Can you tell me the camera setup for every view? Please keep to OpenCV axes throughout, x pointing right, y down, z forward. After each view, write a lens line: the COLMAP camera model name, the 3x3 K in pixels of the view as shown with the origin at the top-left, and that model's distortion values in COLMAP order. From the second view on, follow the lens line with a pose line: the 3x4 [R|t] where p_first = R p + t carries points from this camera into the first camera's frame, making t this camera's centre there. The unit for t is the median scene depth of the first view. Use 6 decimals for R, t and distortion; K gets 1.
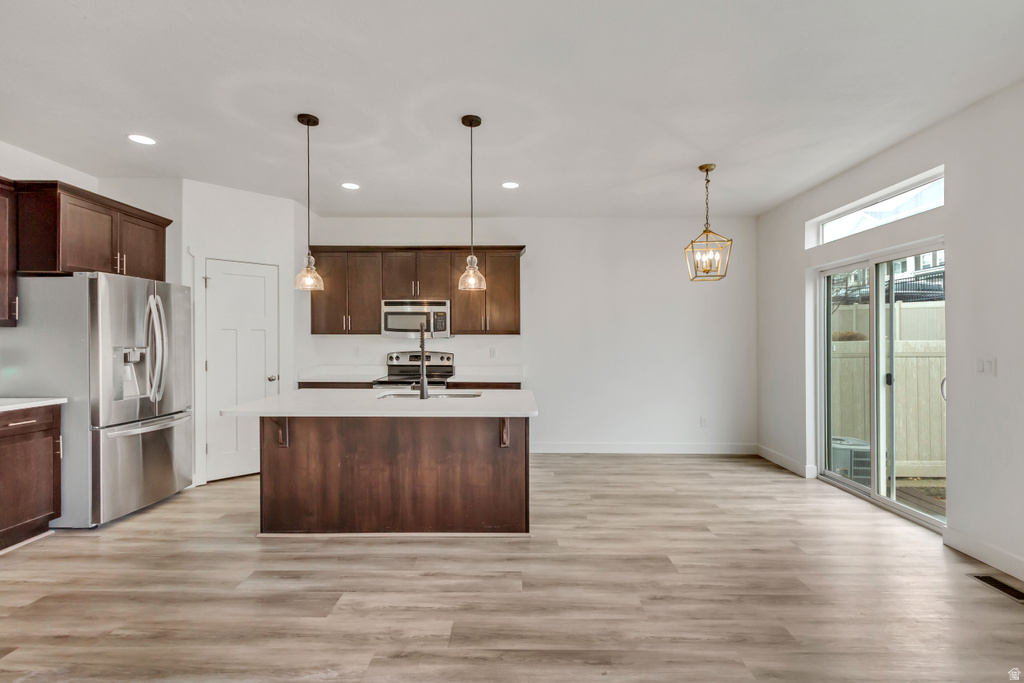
lens RADIAL K [[470.1, 0, 511.4], [0, 470.1, 343.9], [0, 0, 1]] dist [0.010854, -0.003511]
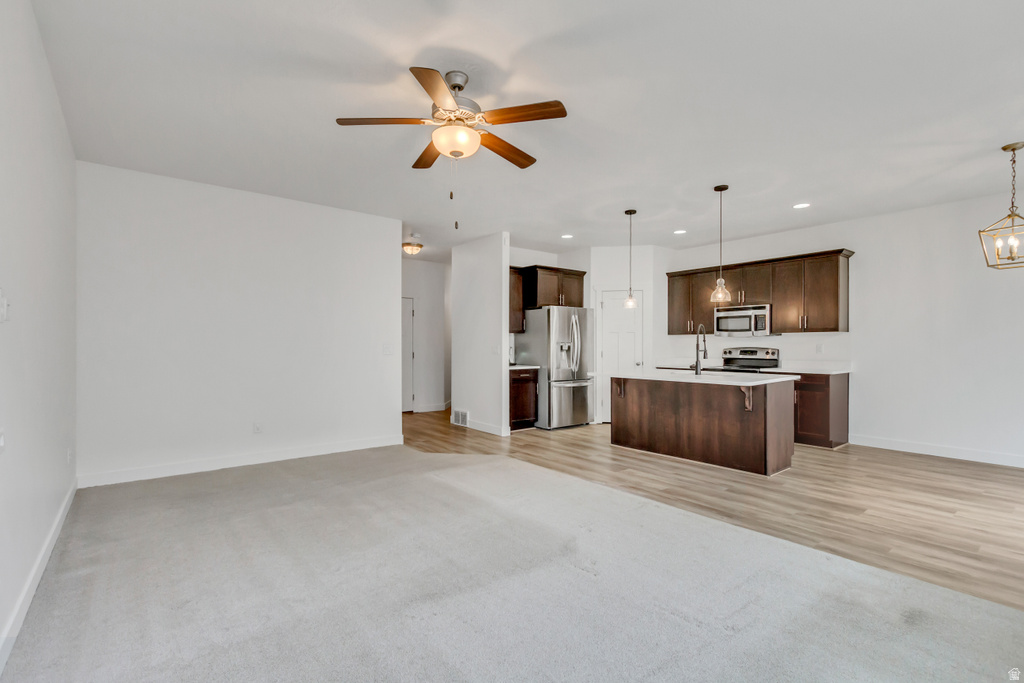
lens RADIAL K [[470.1, 0, 512.1], [0, 470.1, 351.3], [0, 0, 1]] dist [0.010854, -0.003511]
pose [[0.630978, 0.008135, -0.775758, 0.618573], [-0.002411, 0.999961, 0.008525, 0.028999], [0.775797, -0.003508, 0.630973, -0.430337]]
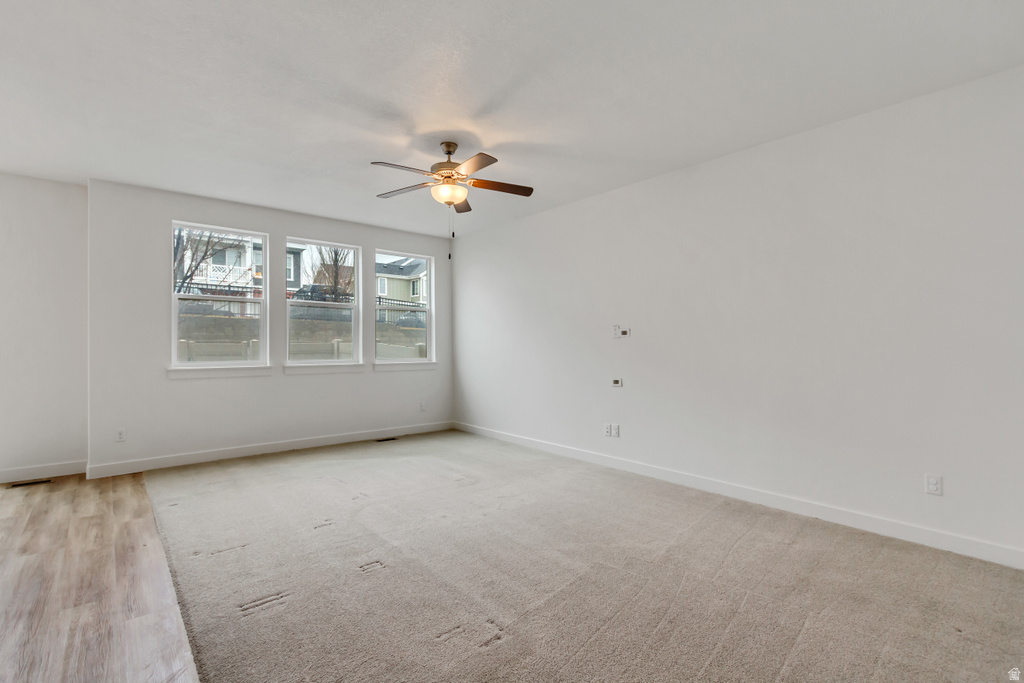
lens RADIAL K [[470.1, 0, 505.8], [0, 470.1, 347.9], [0, 0, 1]] dist [0.010854, -0.003511]
pose [[-0.657030, -0.008427, 0.753817, -1.006394], [-0.000336, 0.999941, 0.010885, 0.017058], [-0.753864, 0.006898, -0.656994, 0.645192]]
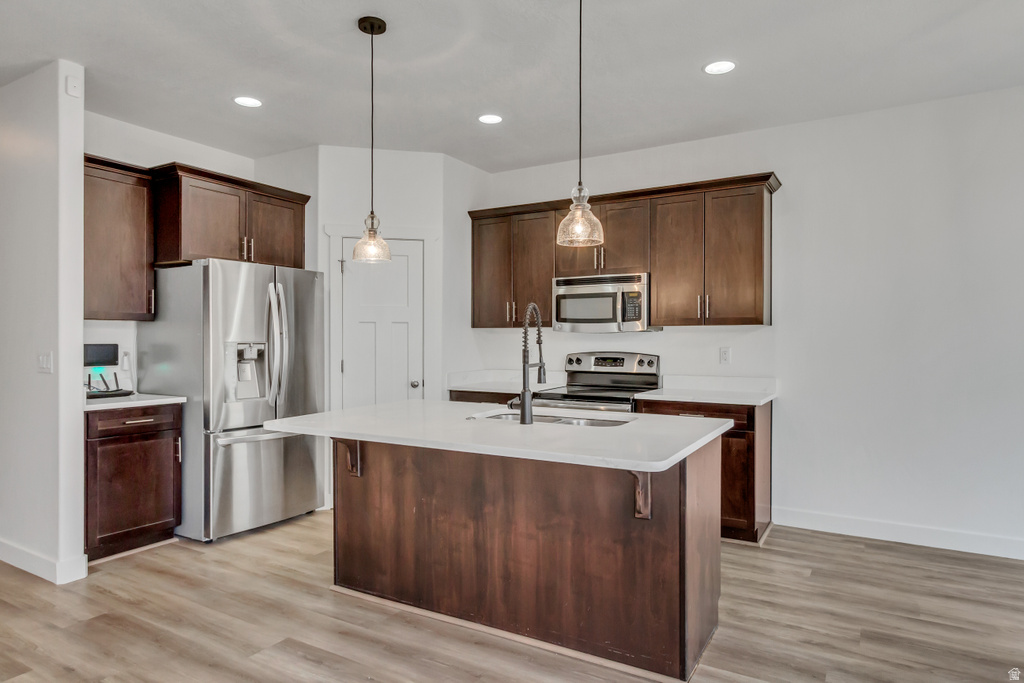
lens RADIAL K [[617.4, 0, 514.6], [0, 617.4, 348.2], [0, 0, 1]] dist [0.016685, -0.007794]
pose [[0.865817, 0.005909, -0.500326, 0.219182], [-0.003141, 0.999975, 0.006375, 0.009032], [0.500351, -0.003947, 0.865813, 0.270062]]
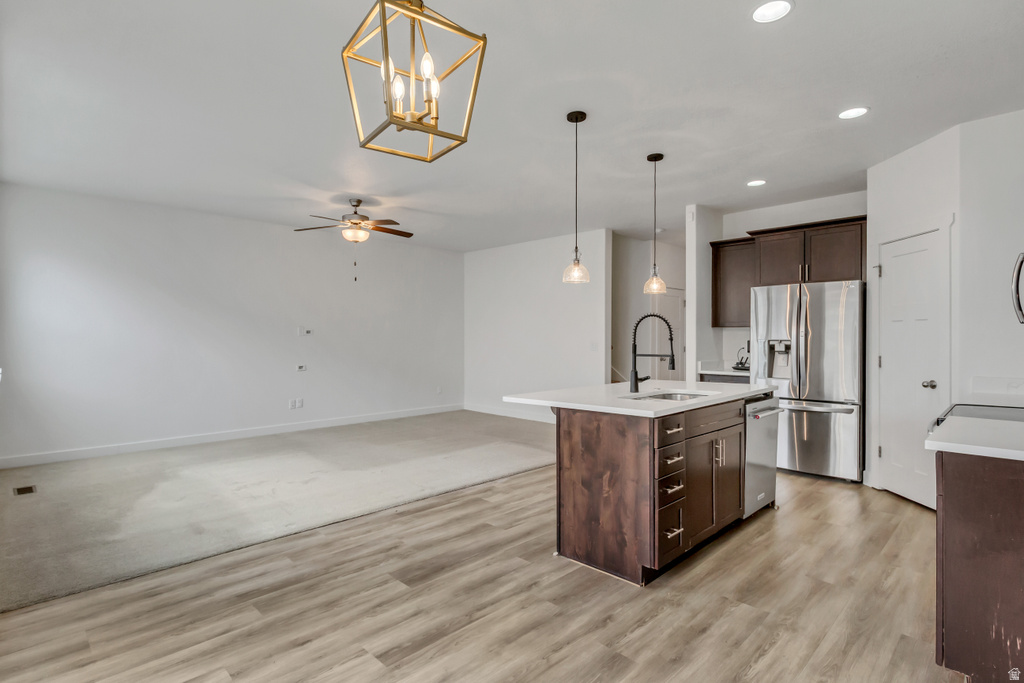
lens RADIAL K [[510.4, 0, 511.4], [0, 510.4, 340.7], [0, 0, 1]] dist [0.006204, -0.002673]
pose [[-0.700123, 0.002115, -0.714019, 0.758312], [-0.005467, 0.999950, 0.008322, 0.001552], [0.714001, 0.009730, -0.700077, 1.568959]]
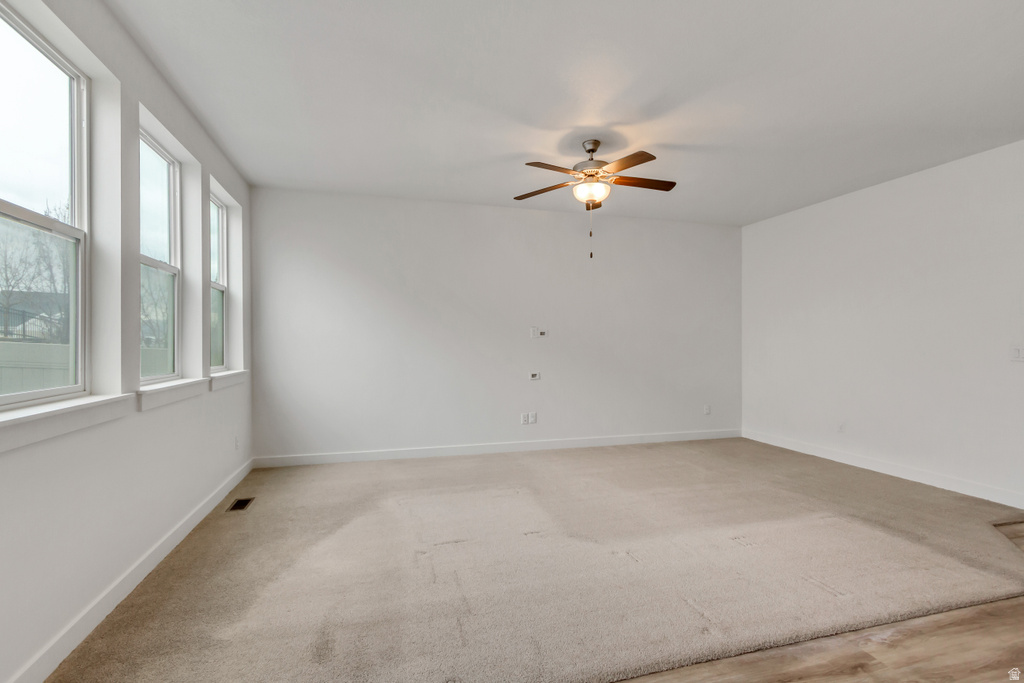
lens RADIAL K [[470.1, 0, 510.2], [0, 470.1, 346.3], [0, 0, 1]] dist [0.010854, -0.003511]
pose [[-0.958079, 0.001175, -0.286501, 0.408758], [-0.001225, 0.999966, 0.008197, 0.018701], [0.286501, 0.008205, -0.958045, 1.016855]]
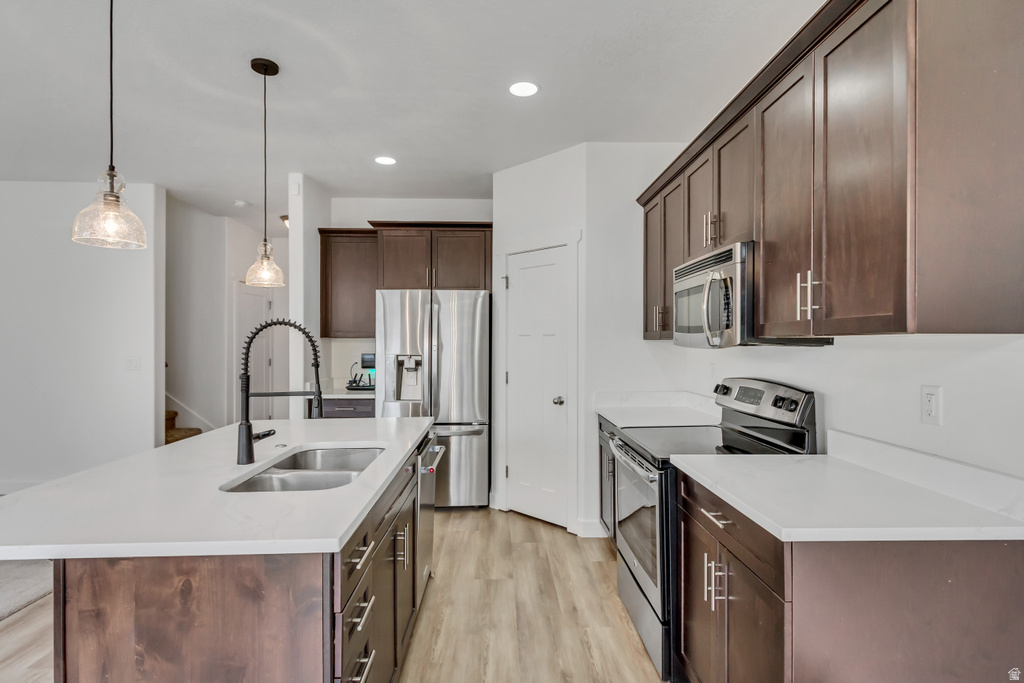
lens RADIAL K [[510.4, 0, 509.2], [0, 510.4, 347.3], [0, 0, 1]] dist [0.006204, -0.002673]
pose [[0.035067, 0.006800, -0.999362, 0.406755], [-0.009483, 0.999934, 0.006471, -0.021340], [0.999340, 0.009250, 0.035129, 1.283641]]
